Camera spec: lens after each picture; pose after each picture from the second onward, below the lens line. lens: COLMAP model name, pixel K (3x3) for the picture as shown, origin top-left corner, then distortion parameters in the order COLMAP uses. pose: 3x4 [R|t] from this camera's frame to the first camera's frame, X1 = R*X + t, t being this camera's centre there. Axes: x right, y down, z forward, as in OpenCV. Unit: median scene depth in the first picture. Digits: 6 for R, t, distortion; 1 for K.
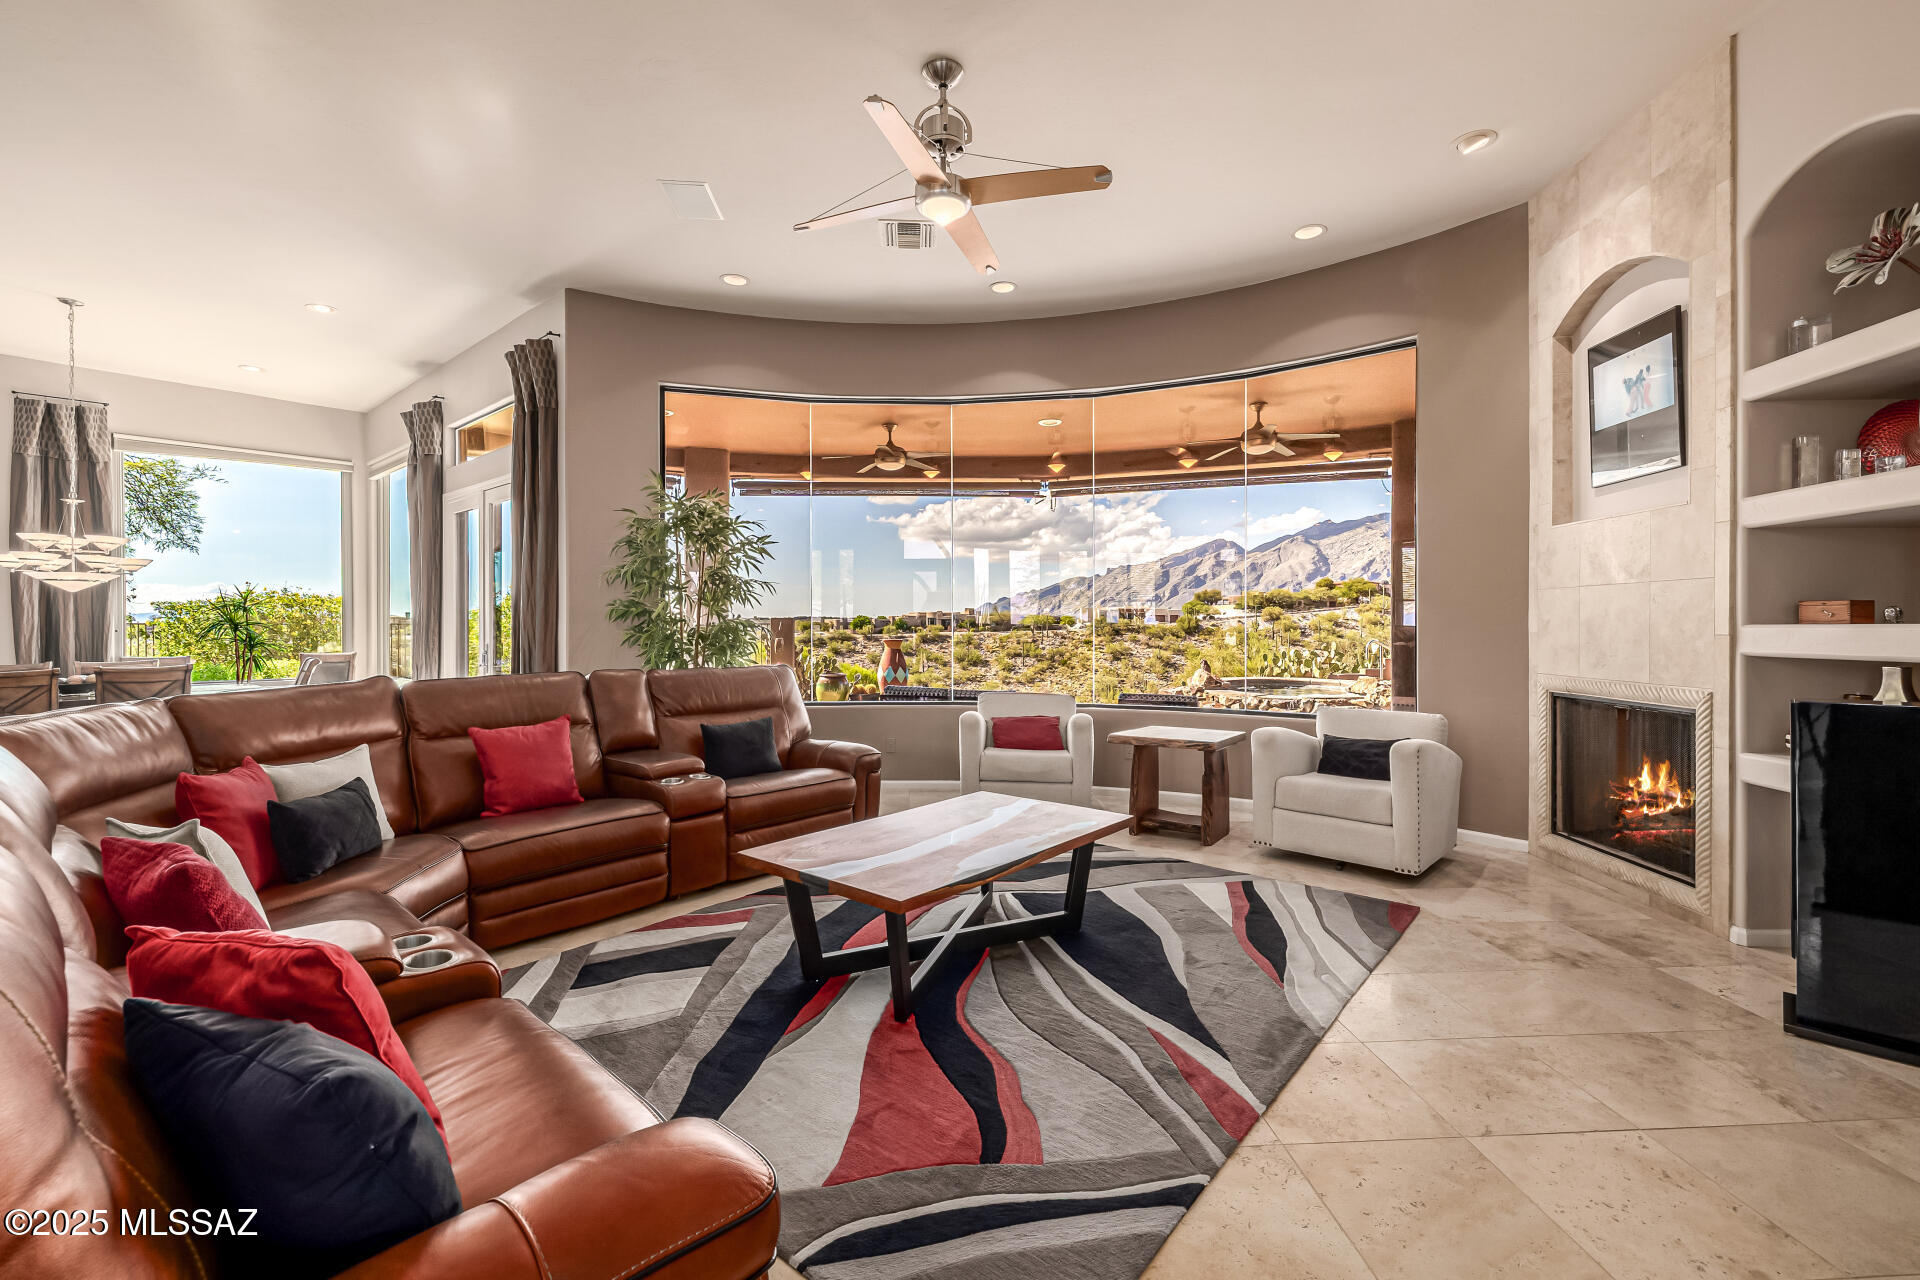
lens RADIAL K [[819.2, 0, 969.4], [0, 819.2, 628.6], [0, 0, 1]] dist [0.003804, -0.000947]
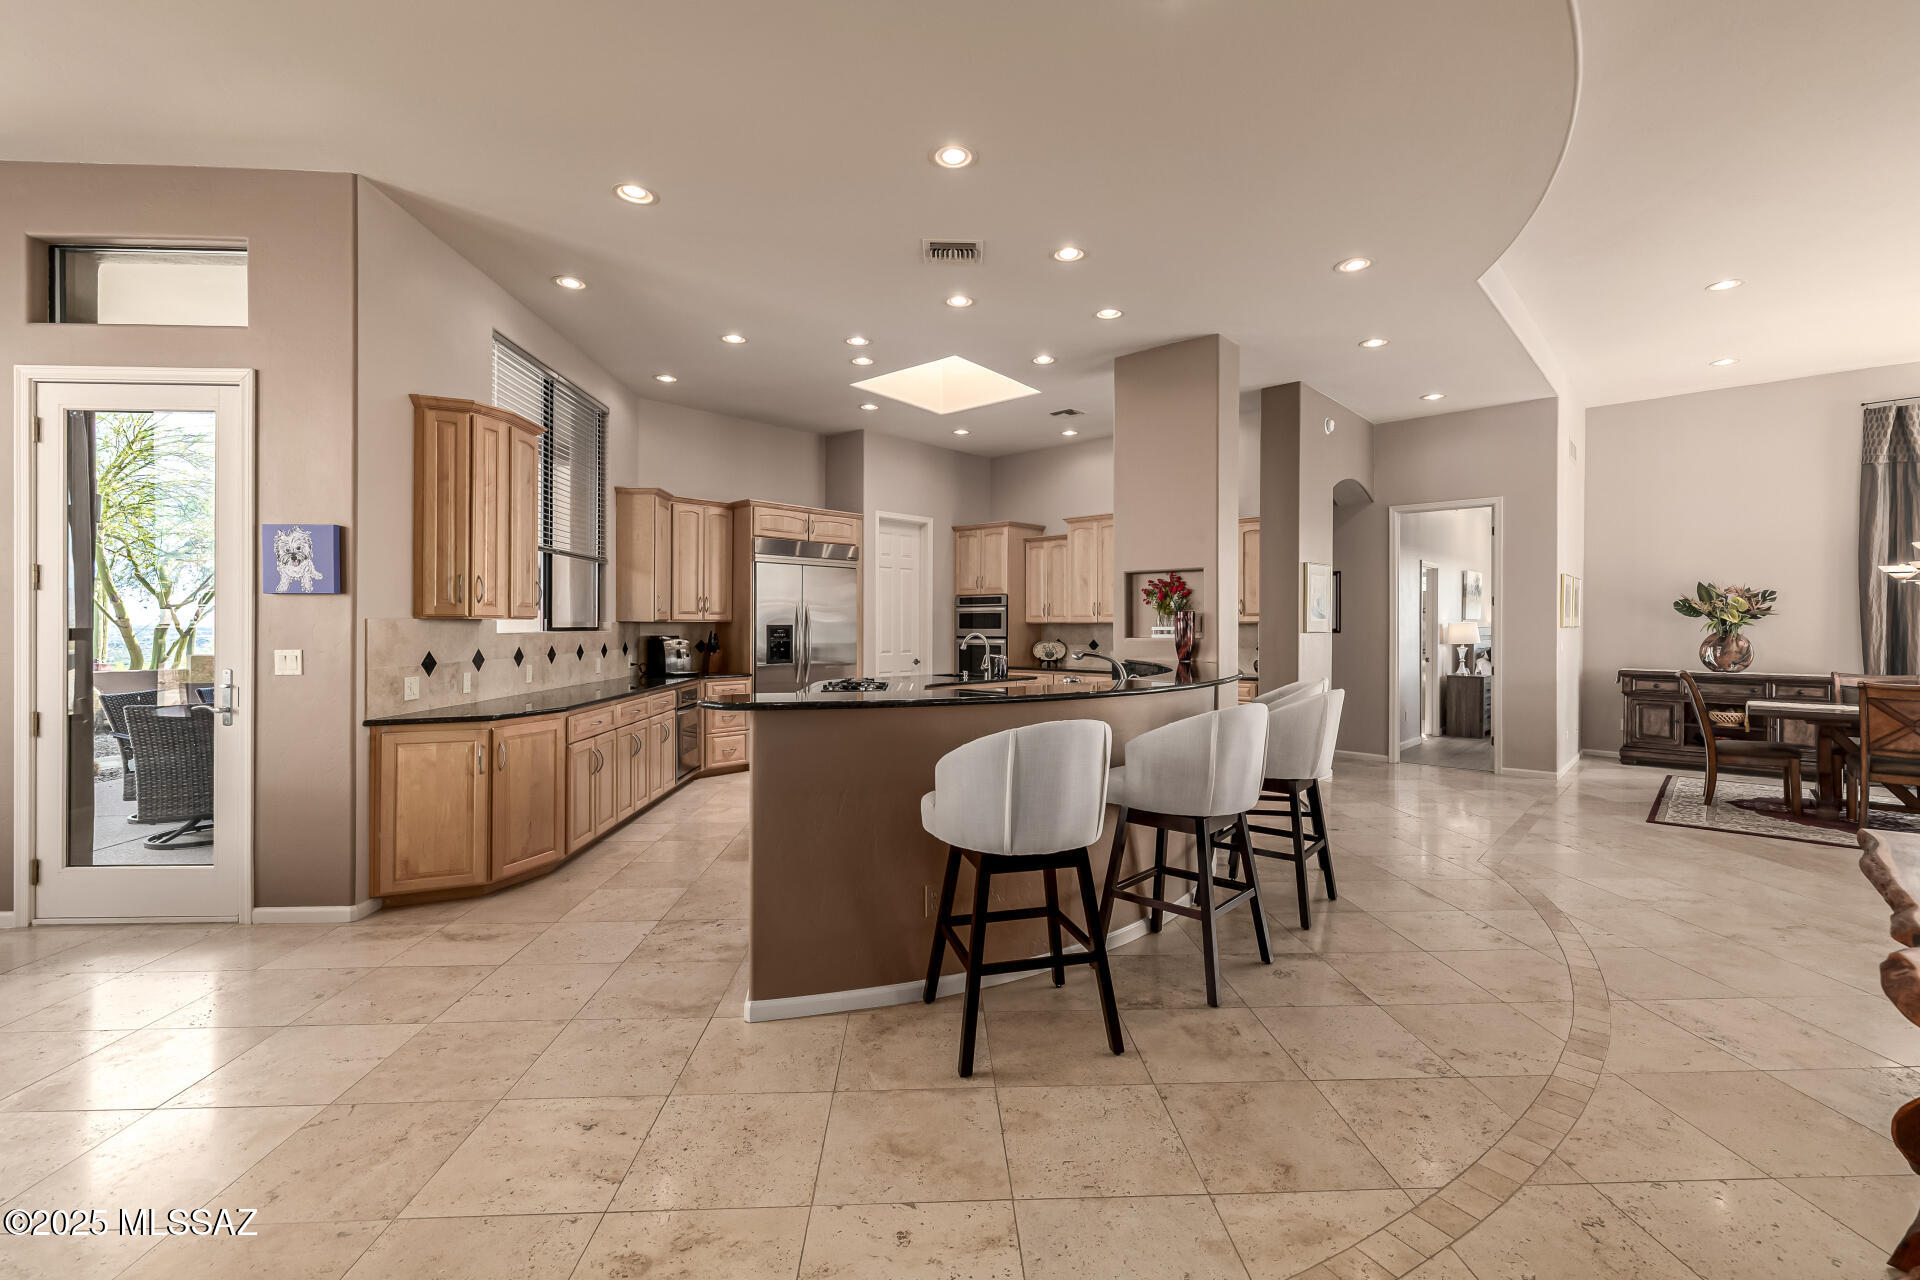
lens RADIAL K [[819.2, 0, 961.9], [0, 819.2, 630.6], [0, 0, 1]] dist [0.003804, -0.000947]
pose [[-0.022501, 0.006927, -0.999723, -0.150232], [-0.008043, 0.999942, 0.007110, -0.009221], [0.999714, 0.008201, -0.022444, -0.103463]]
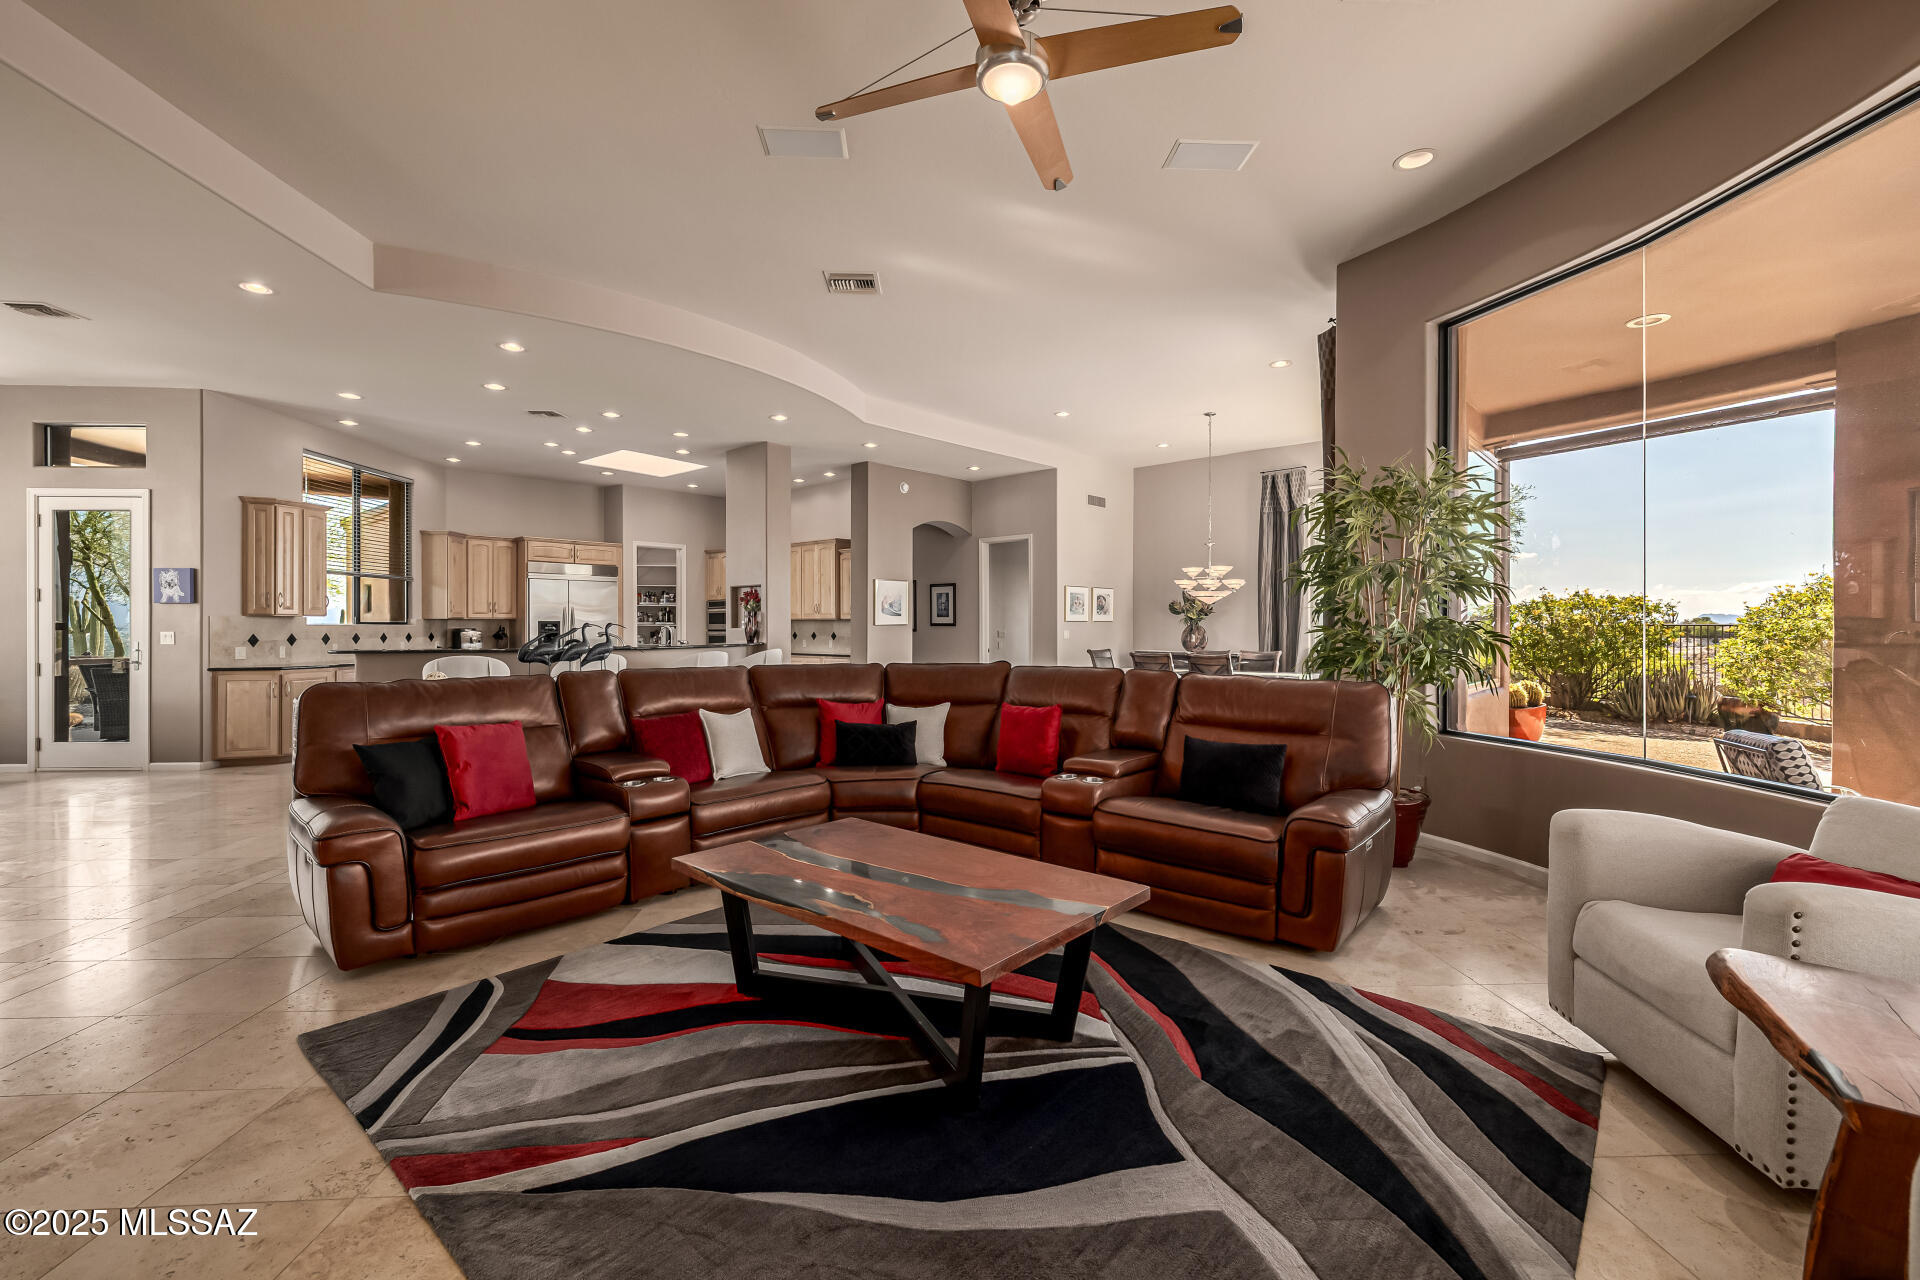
lens RADIAL K [[819.2, 0, 967.6], [0, 819.2, 632.2], [0, 0, 1]] dist [0.003804, -0.000947]
pose [[-0.017599, 0.008353, -0.999810, 0.440254], [-0.006373, 0.999944, 0.008466, -0.003321], [0.999825, 0.006521, -0.017545, 0.583522]]
